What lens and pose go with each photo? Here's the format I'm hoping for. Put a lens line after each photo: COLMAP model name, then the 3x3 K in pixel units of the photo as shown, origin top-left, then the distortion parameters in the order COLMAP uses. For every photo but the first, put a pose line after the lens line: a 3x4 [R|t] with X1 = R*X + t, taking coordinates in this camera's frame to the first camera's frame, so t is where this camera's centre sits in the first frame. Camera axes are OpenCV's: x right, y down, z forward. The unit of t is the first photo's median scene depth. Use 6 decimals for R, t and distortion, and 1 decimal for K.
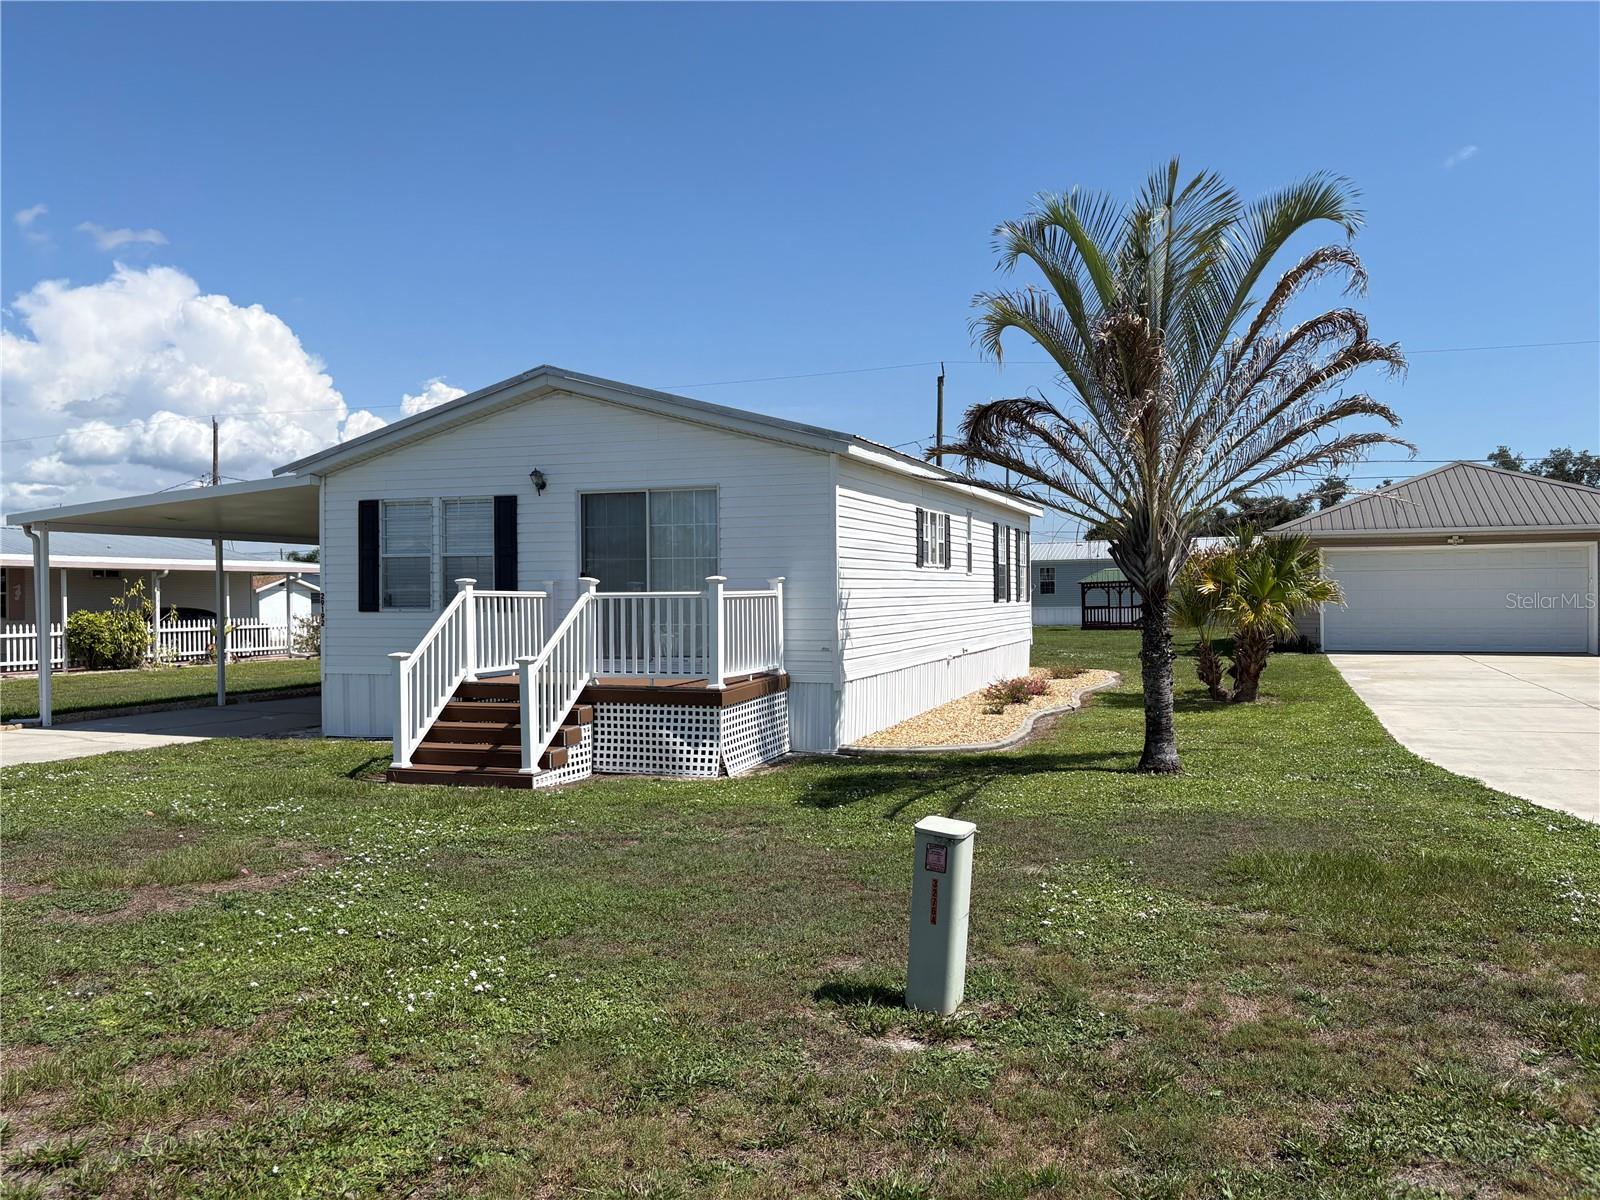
lens RADIAL K [[1227.5, 0, 799.8], [0, 1227.5, 605.1], [0, 0, 1]] dist [0.035277, -0.014490]
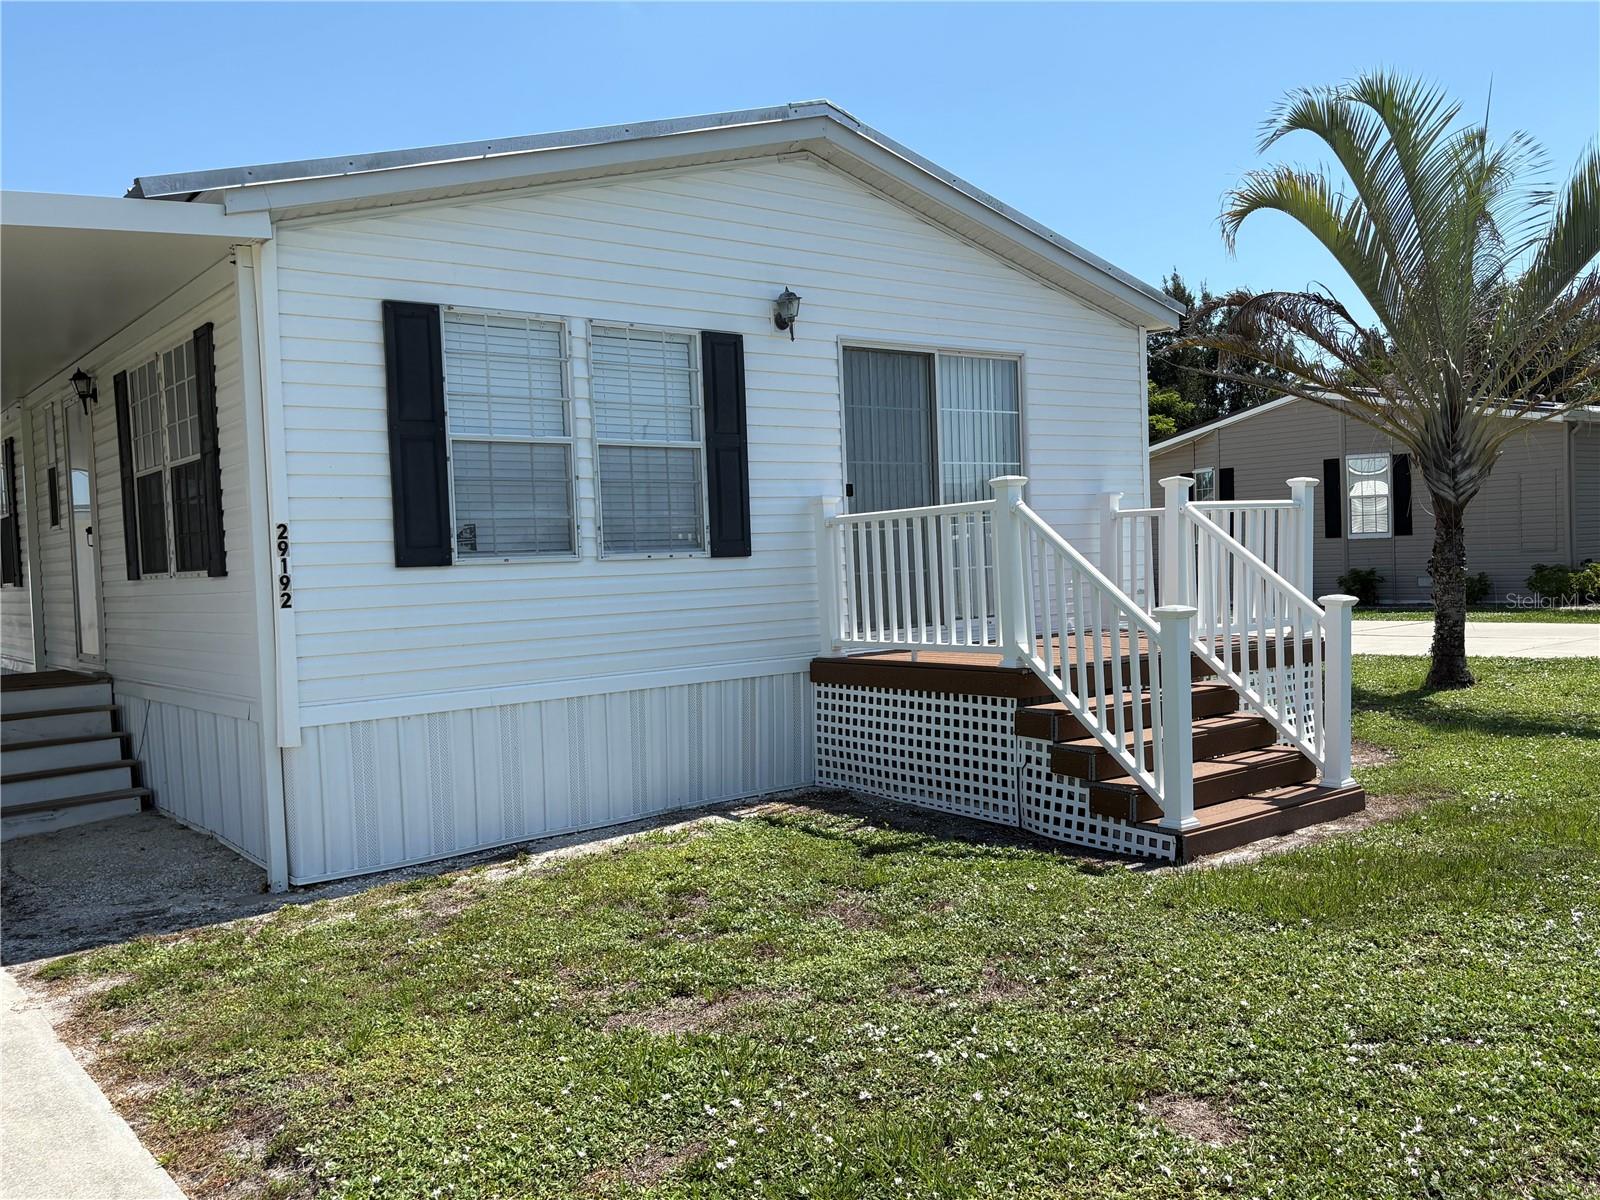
lens RADIAL K [[1324.6, 0, 797.3], [0, 1324.6, 596.5], [0, 0, 1]] dist [0.043297, -0.000280]
pose [[0.525142, -0.038508, 0.850143, -0.733853], [0.045345, 0.998823, 0.017233, 0.014868], [-0.849806, 0.029500, 0.526270, 0.711661]]
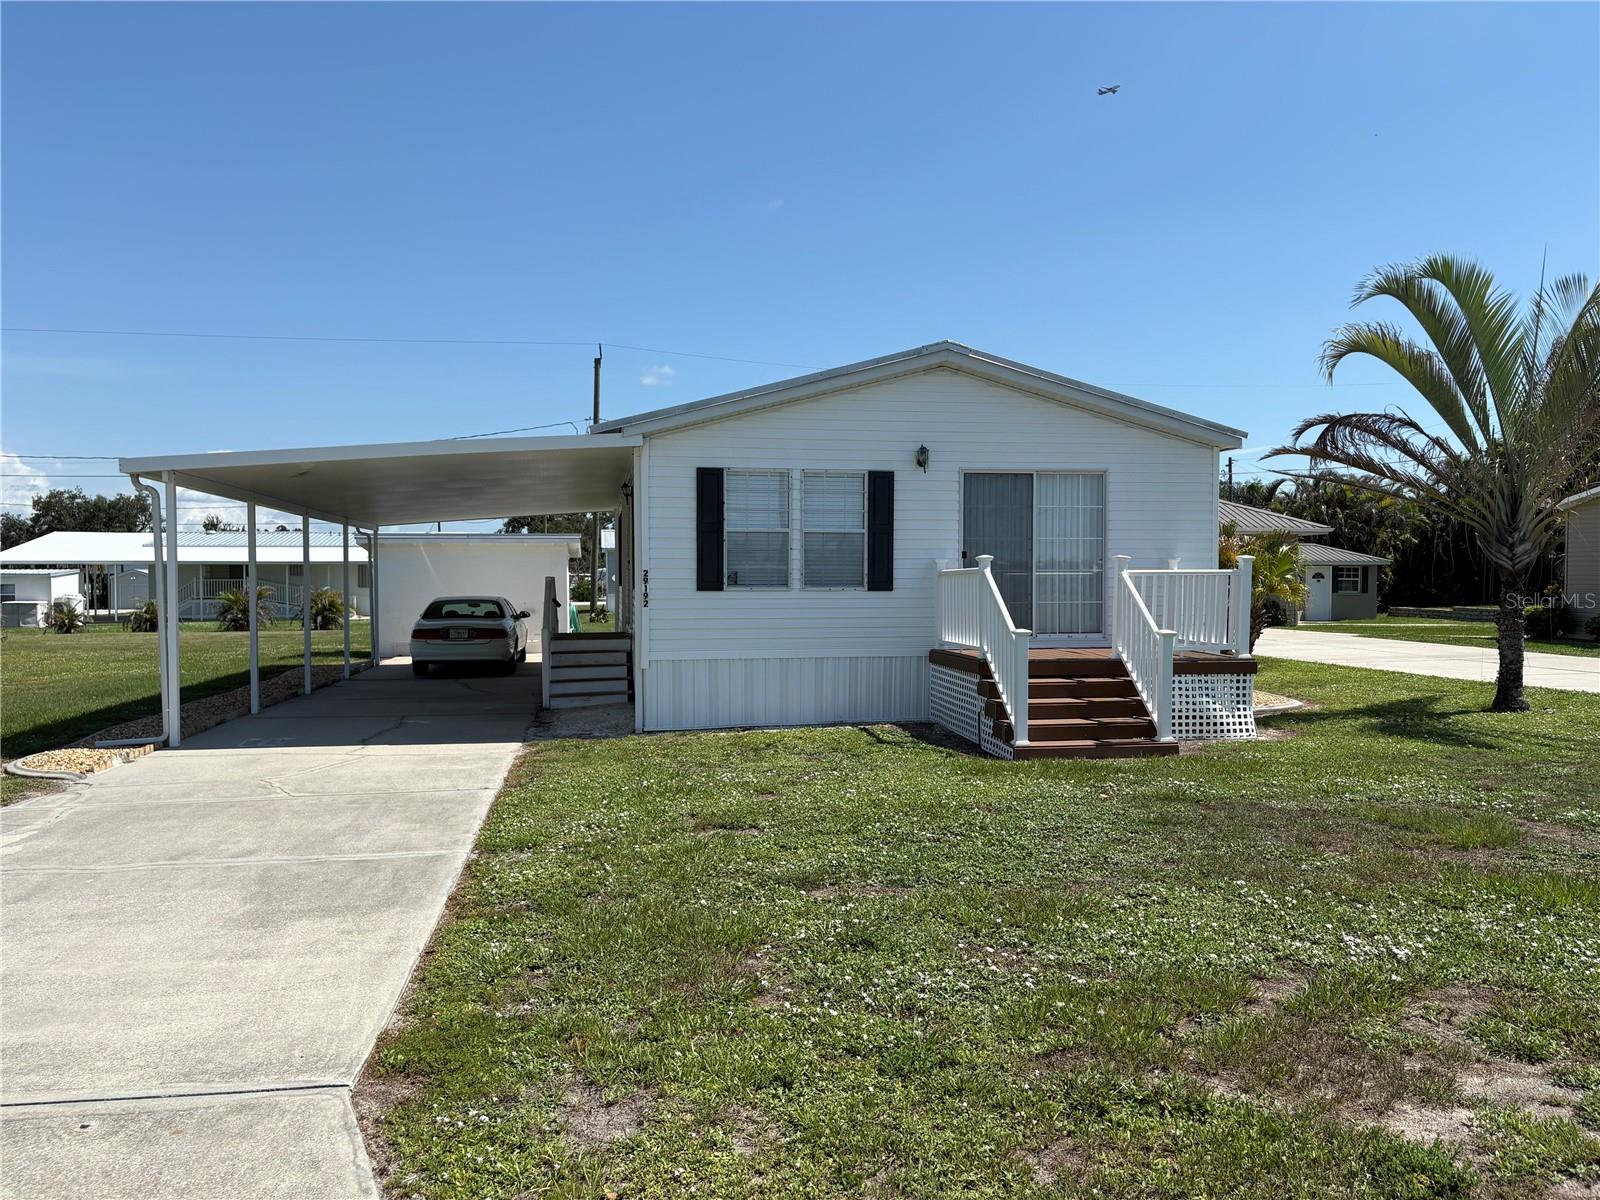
lens RADIAL K [[1227.5, 0, 804.1], [0, 1227.5, 600.3], [0, 0, 1]] dist [0.035277, -0.014490]
pose [[0.864871, -0.004329, 0.501976, -0.812583], [0.000847, 0.999974, 0.007165, 0.006487], [-0.501994, -0.005772, 0.864852, 0.201155]]
